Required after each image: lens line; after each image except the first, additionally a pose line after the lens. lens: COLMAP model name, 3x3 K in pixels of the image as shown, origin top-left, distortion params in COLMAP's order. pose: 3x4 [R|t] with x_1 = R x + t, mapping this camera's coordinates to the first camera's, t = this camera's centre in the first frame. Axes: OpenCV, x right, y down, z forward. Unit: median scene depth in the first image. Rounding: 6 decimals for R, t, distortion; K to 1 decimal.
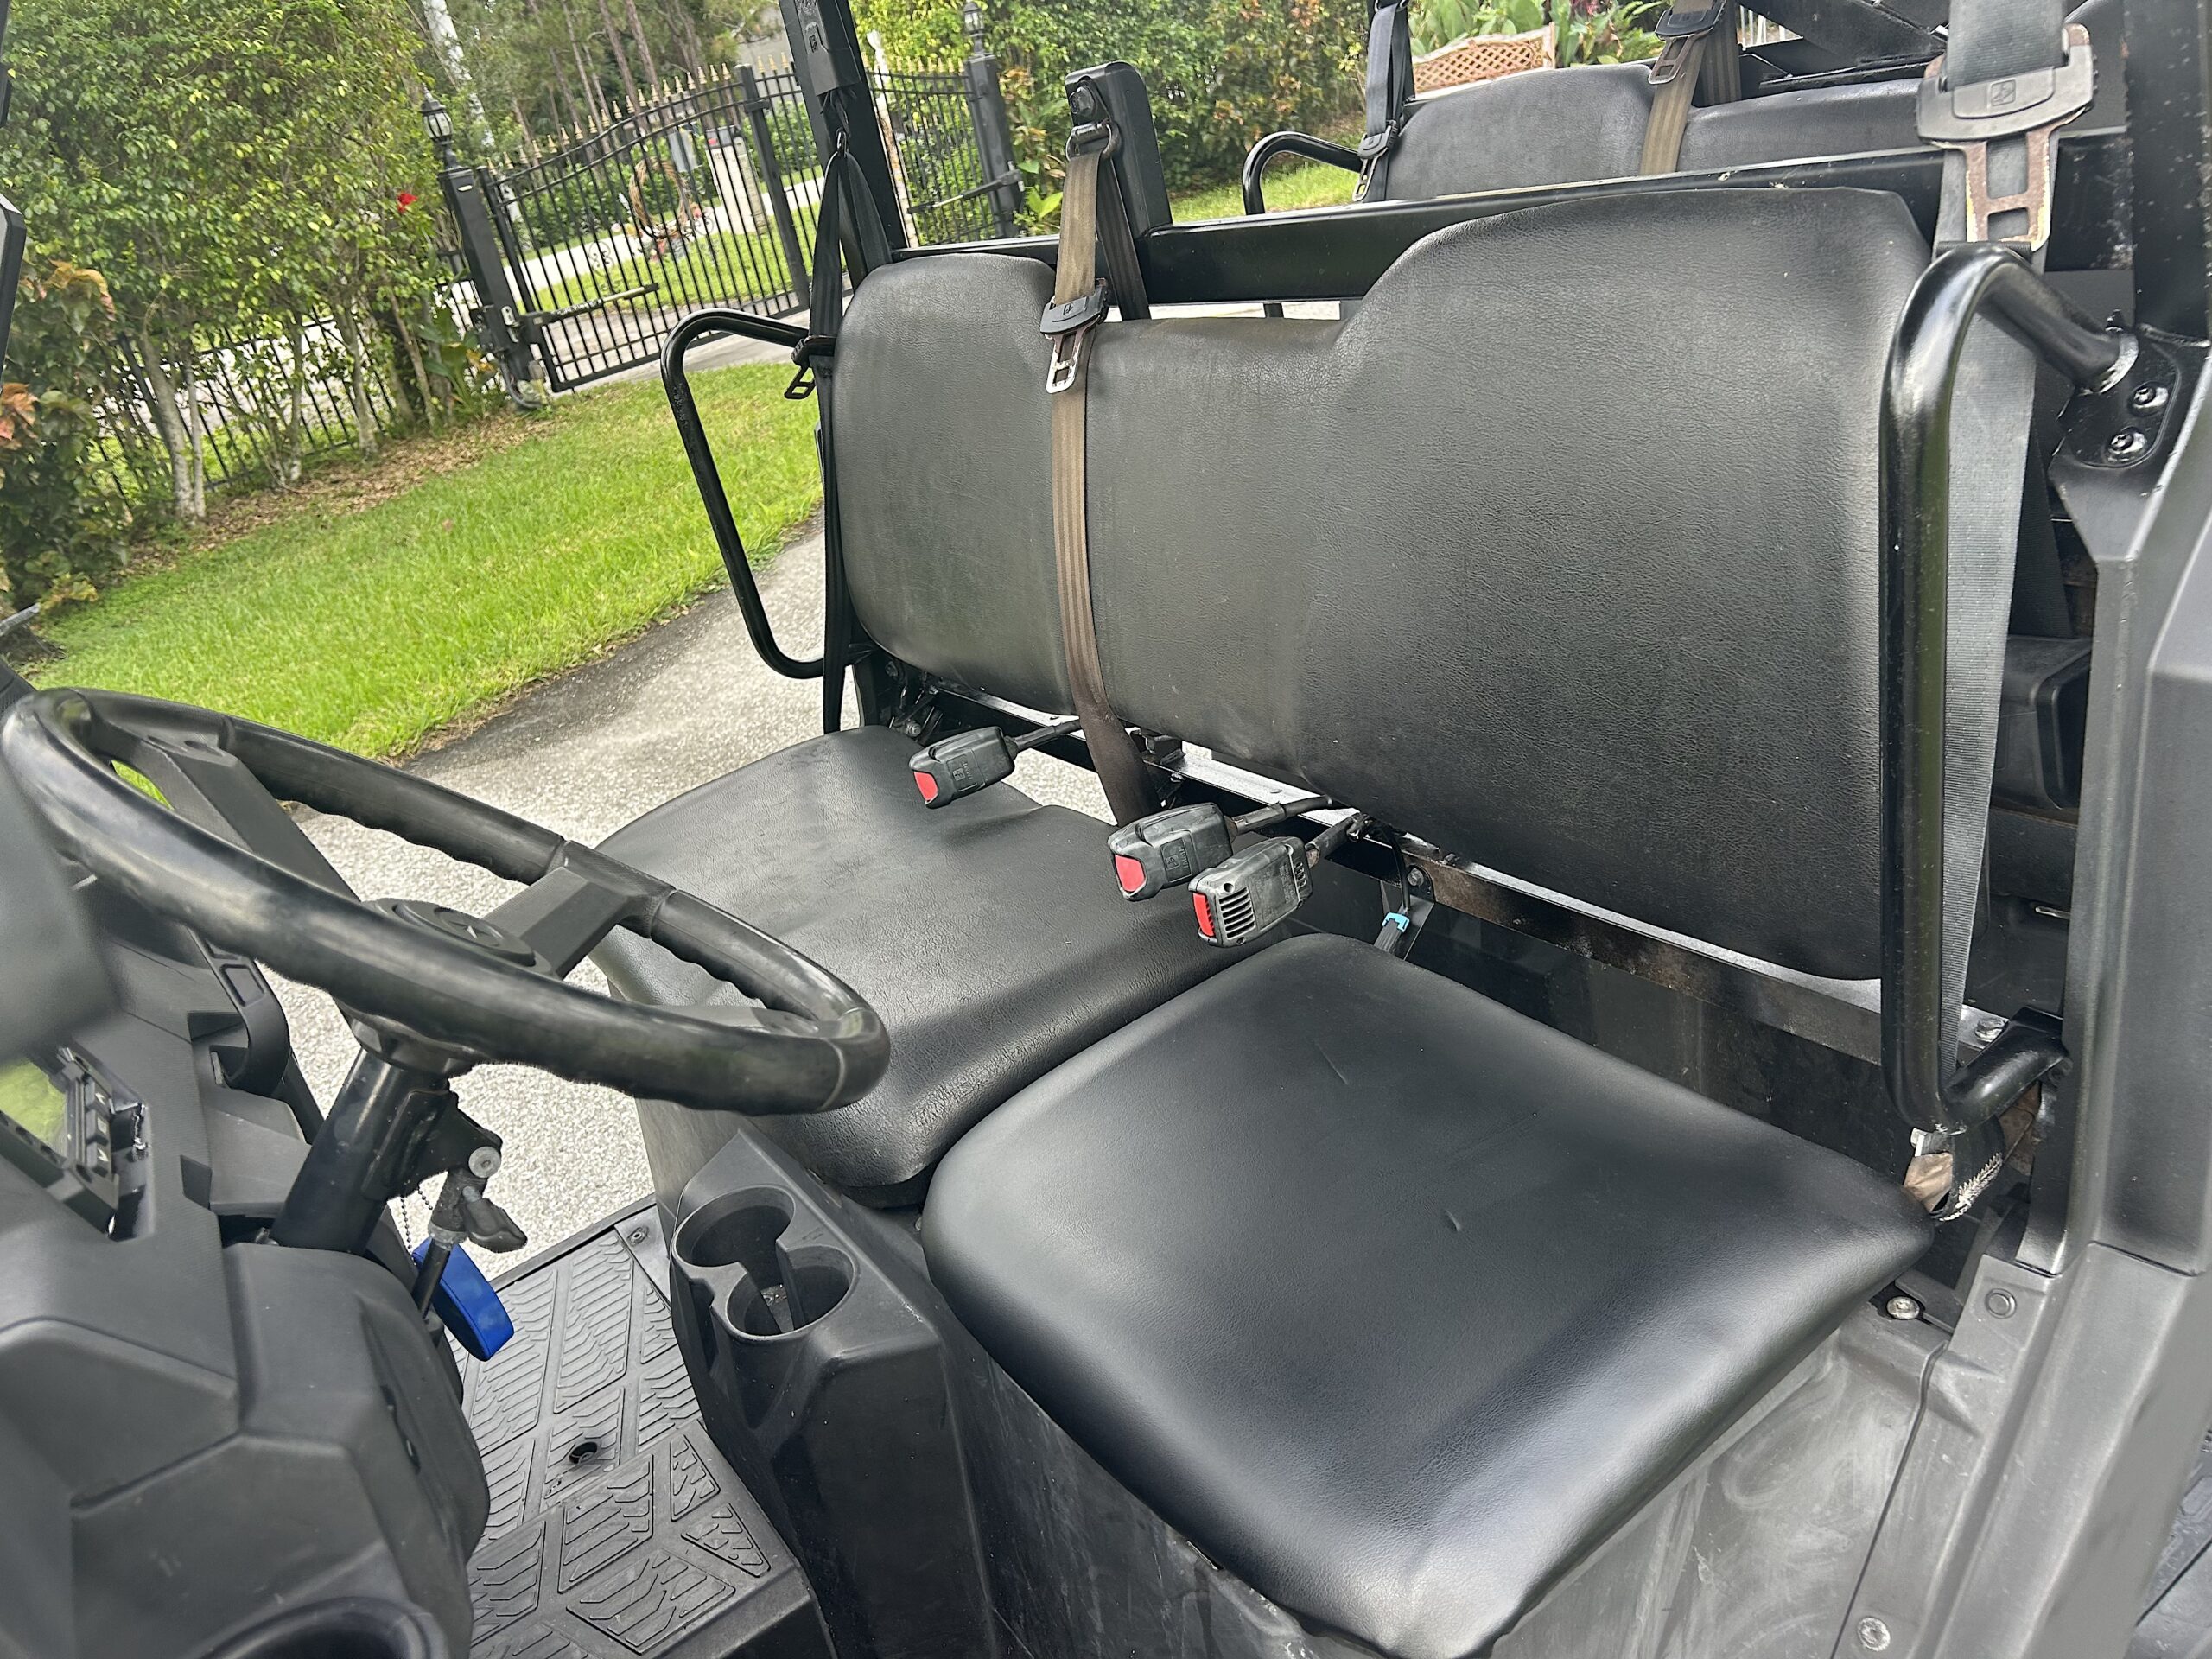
lens RADIAL K [[1682.2, 0, 1107.0], [0, 1682.2, 817.0], [0, 0, 1]] dist [0.073854, -0.107335]
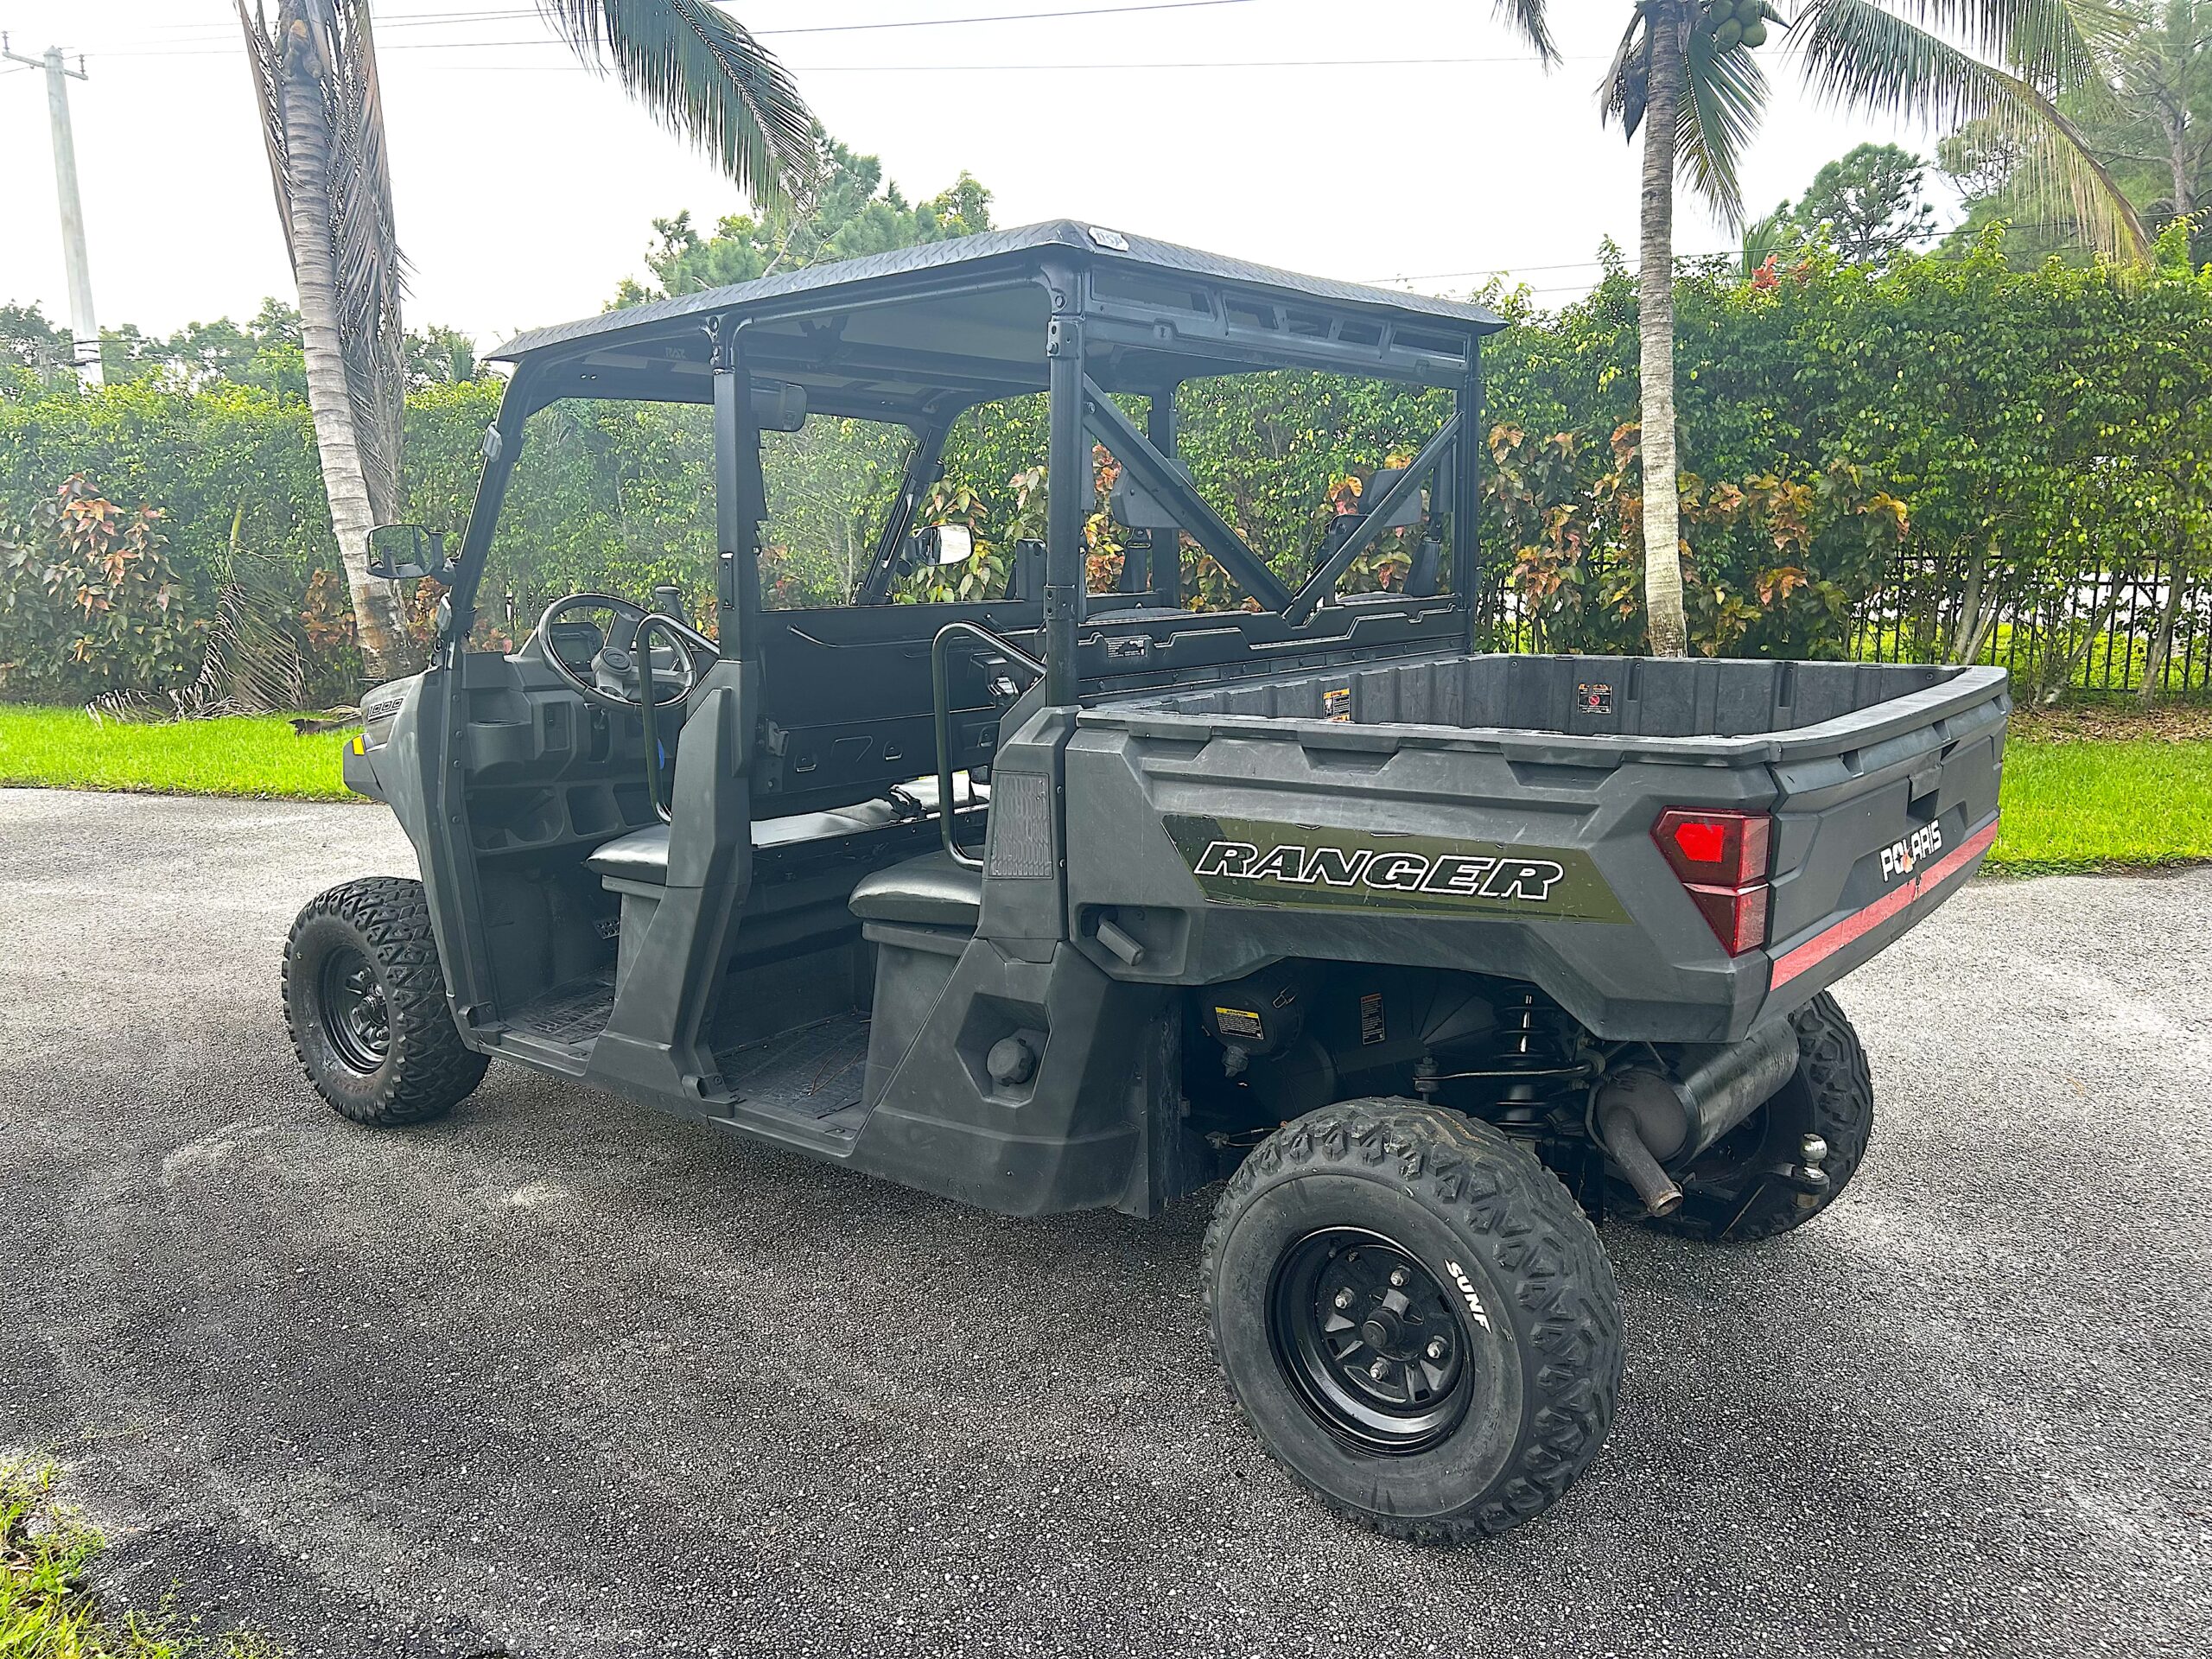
lens RADIAL K [[1667.1, 0, 1092.2], [0, 1667.1, 799.8], [0, 0, 1]] dist [0.076668, -0.089835]
pose [[0.288659, 0.358716, -0.887693, 0.366187], [-0.439432, 0.873375, 0.210037, -0.104086], [0.850633, 0.329451, 0.409739, 0.029230]]
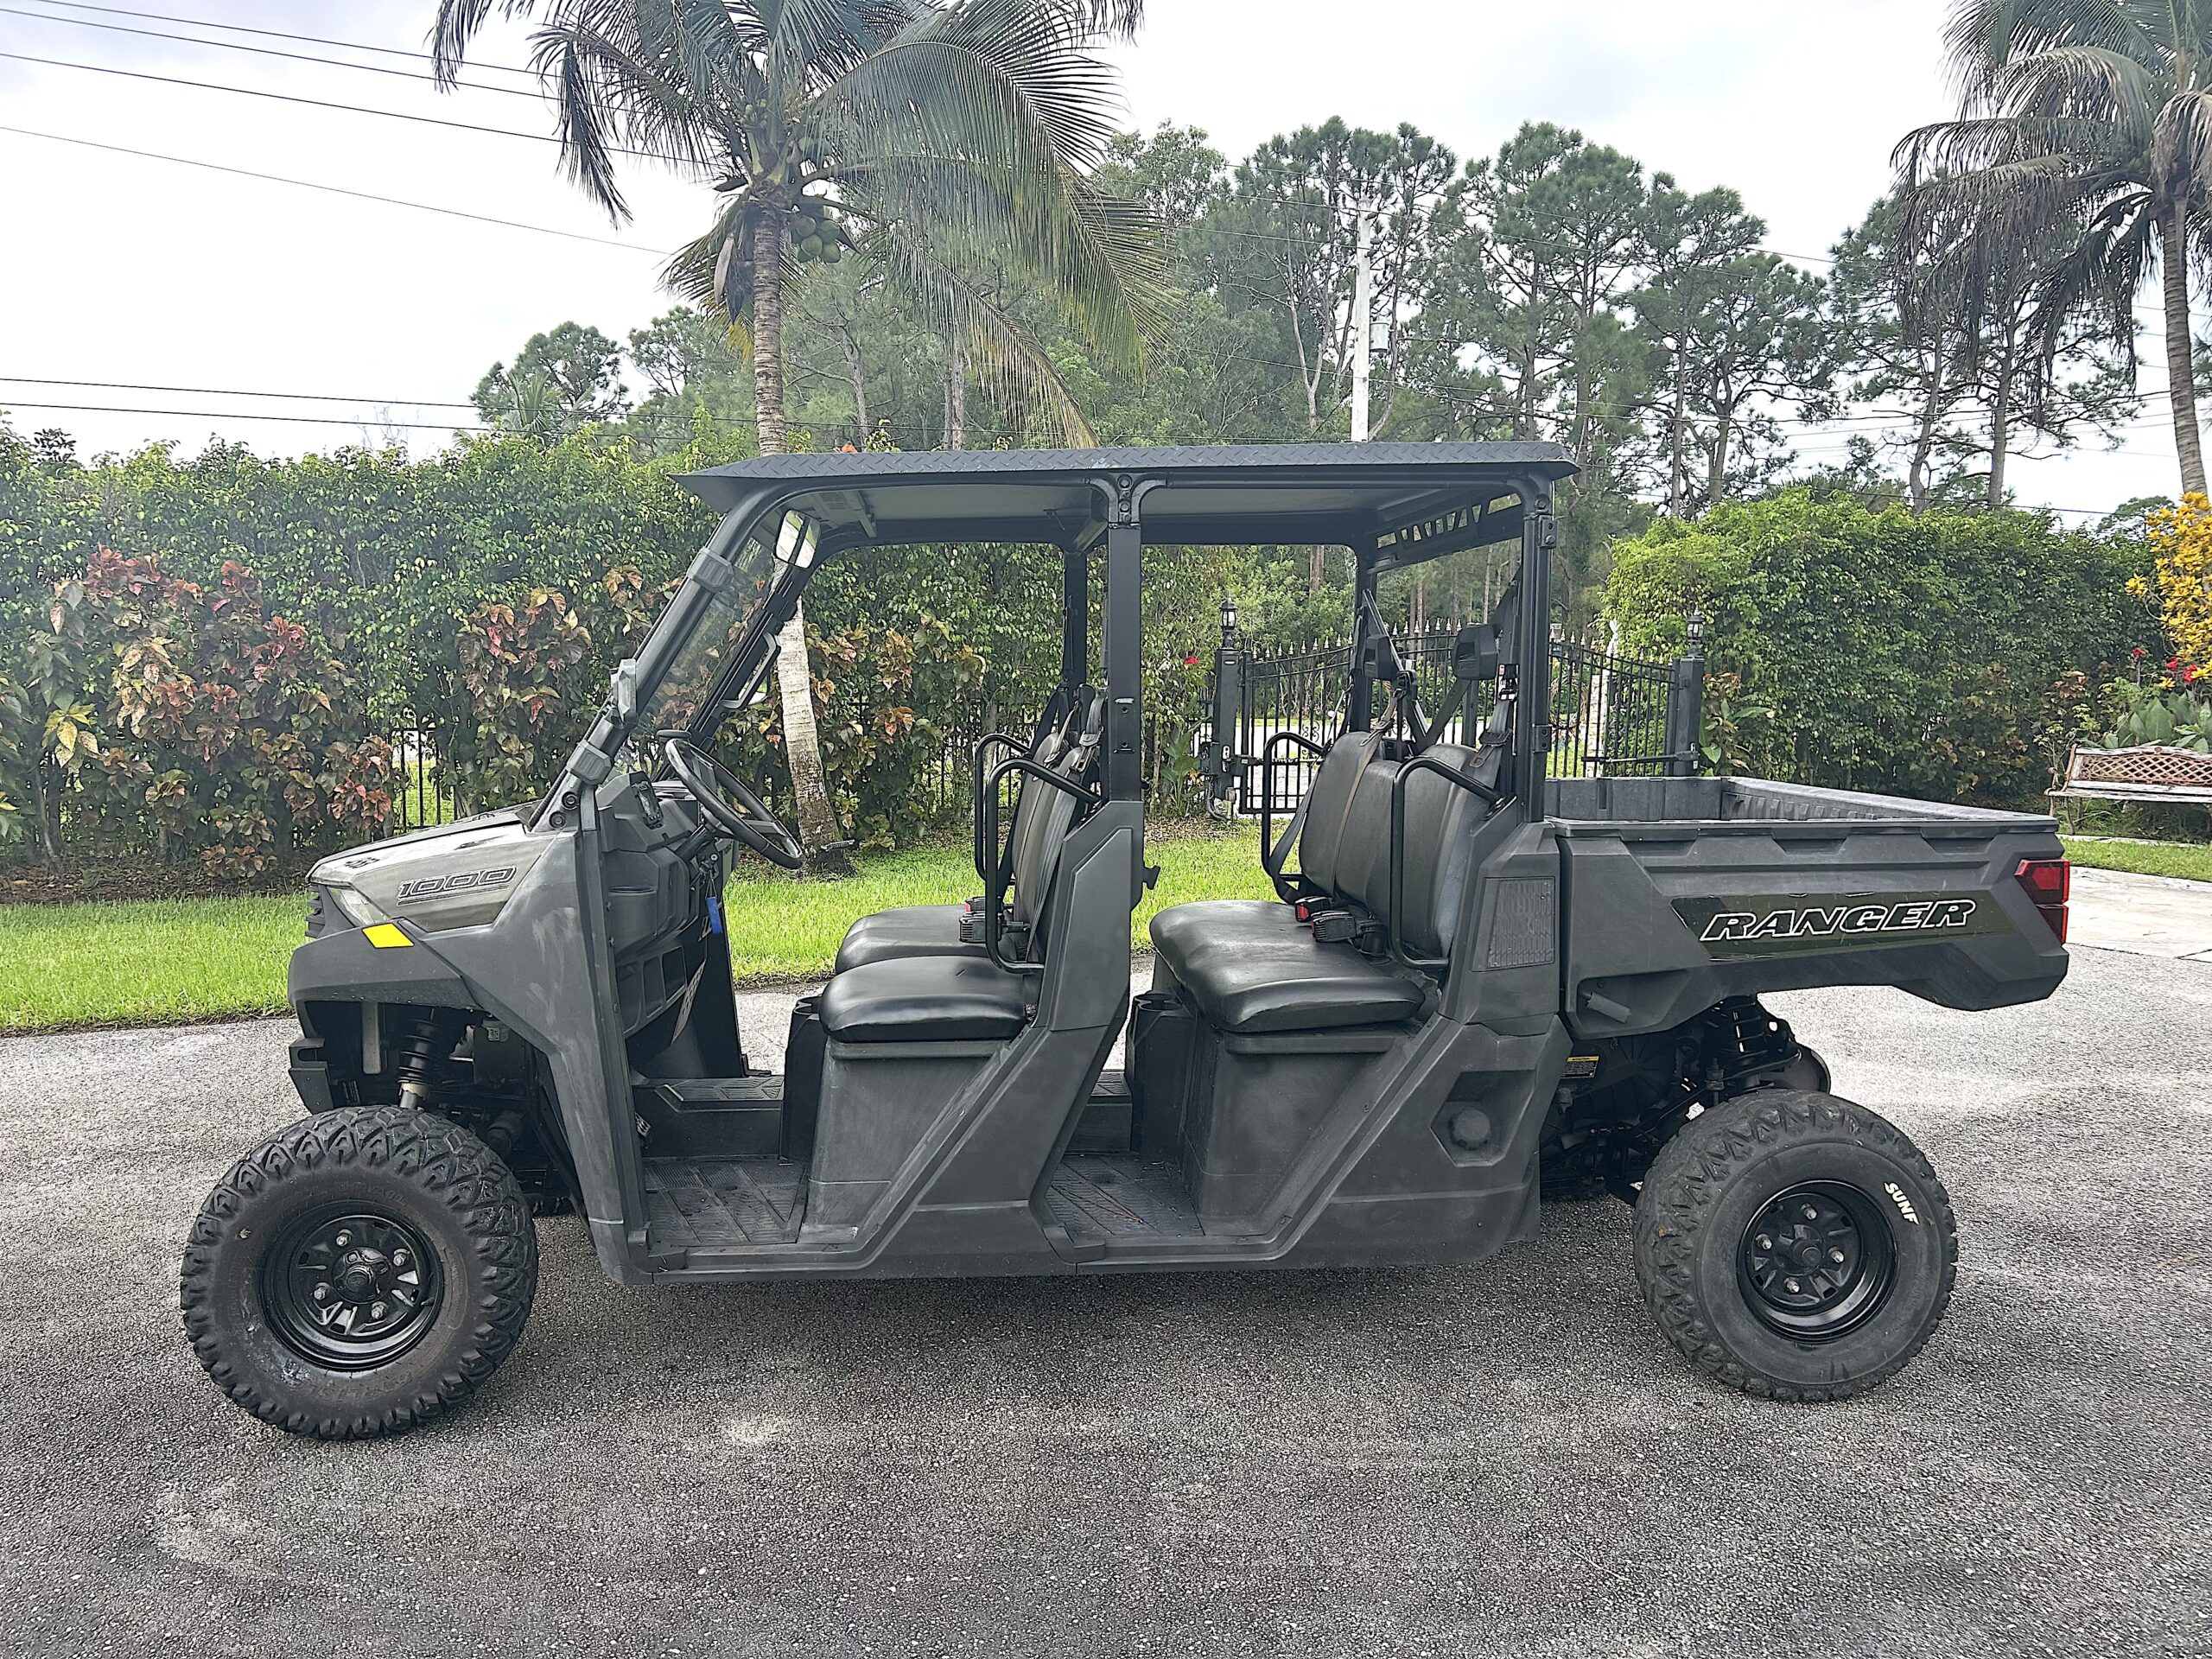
lens RADIAL K [[1662.1, 0, 1095.3], [0, 1662.1, 829.9], [0, 0, 1]] dist [0.052926, -0.055954]
pose [[0.845043, 0.270373, -0.461303, 0.201324], [-0.384070, 0.907167, -0.171867, 0.031586], [0.372010, 0.322408, 0.870437, -0.186678]]
